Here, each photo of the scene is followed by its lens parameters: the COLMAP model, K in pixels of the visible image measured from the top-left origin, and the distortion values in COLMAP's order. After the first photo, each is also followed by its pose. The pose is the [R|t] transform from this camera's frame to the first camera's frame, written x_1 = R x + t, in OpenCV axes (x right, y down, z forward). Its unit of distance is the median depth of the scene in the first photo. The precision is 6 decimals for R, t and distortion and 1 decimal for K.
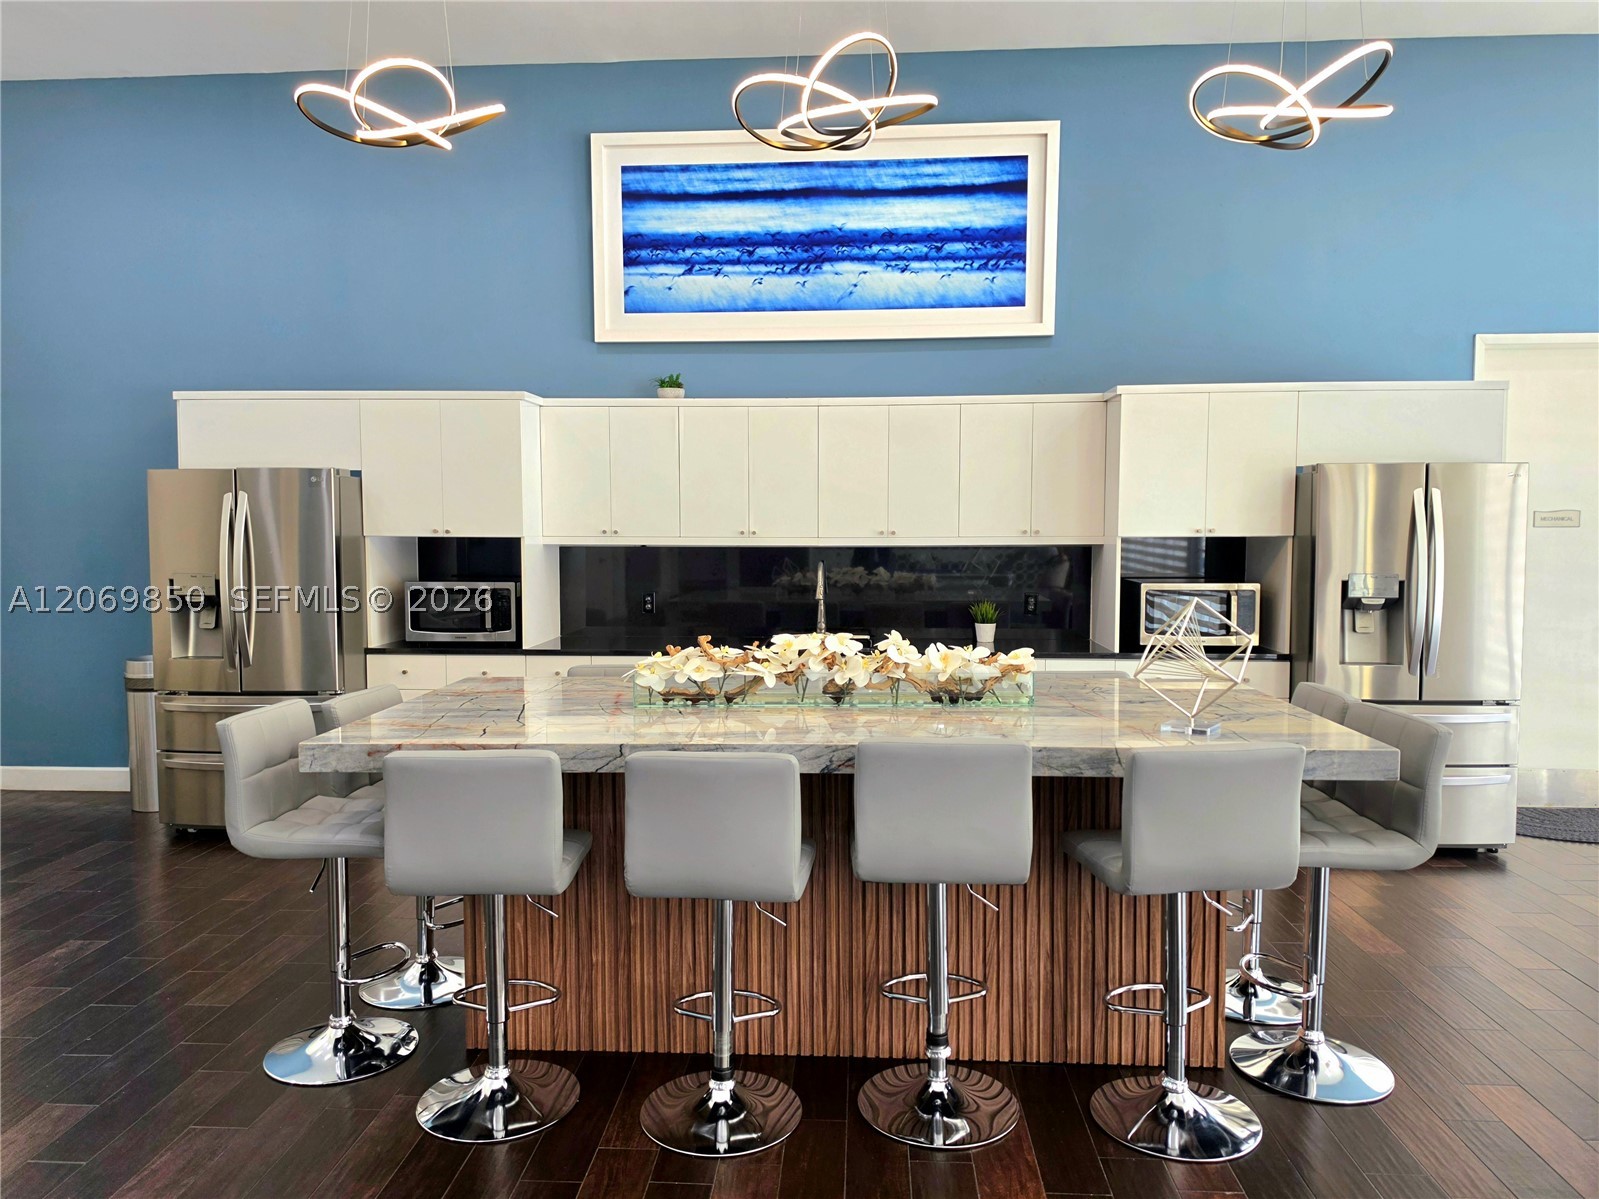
lens RADIAL K [[1103.4, 0, 799.4], [0, 1103.4, 595.0], [0, 0, 1]] dist [0.039873, -0.023286]
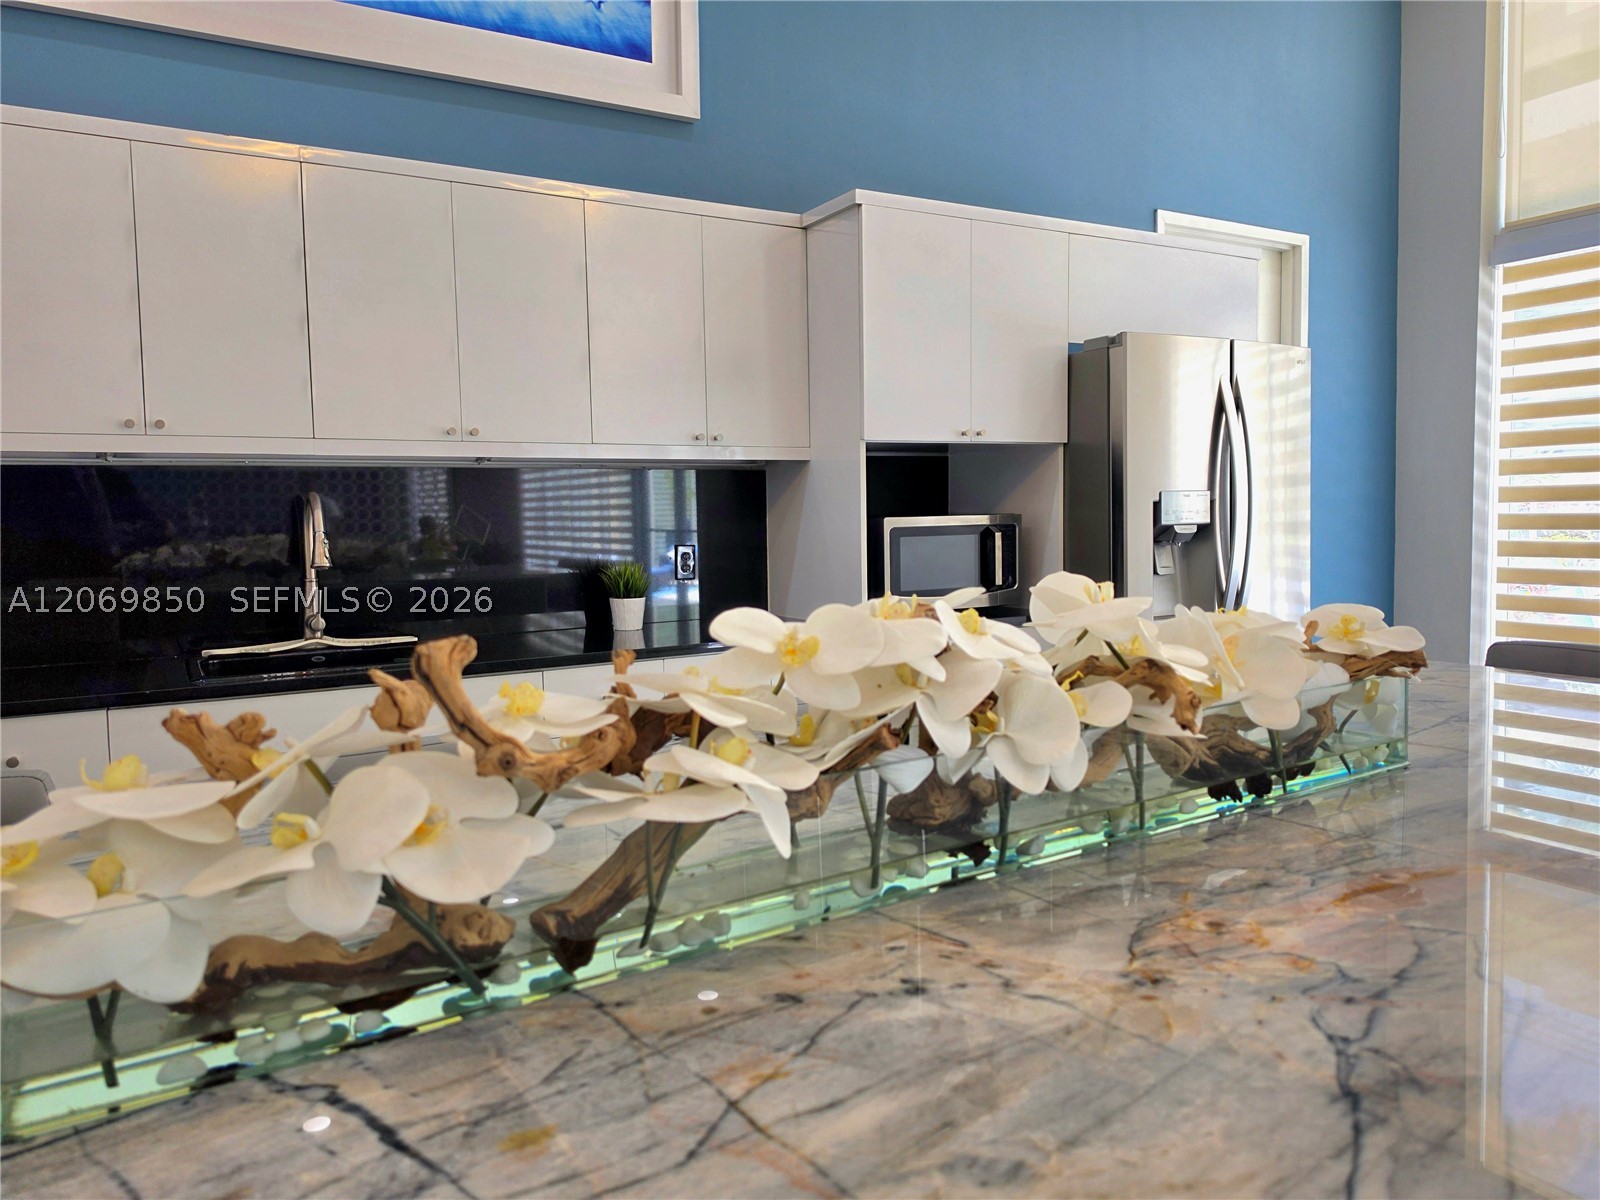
lens RADIAL K [[1104.0, 0, 796.8], [0, 1104.0, 596.3], [0, 0, 1]] dist [0.039873, -0.023286]
pose [[0.828049, -0.059330, 0.557508, -0.086725], [0.054301, 0.998197, 0.025577, 0.015315], [-0.558020, 0.009094, 0.829778, 0.490789]]
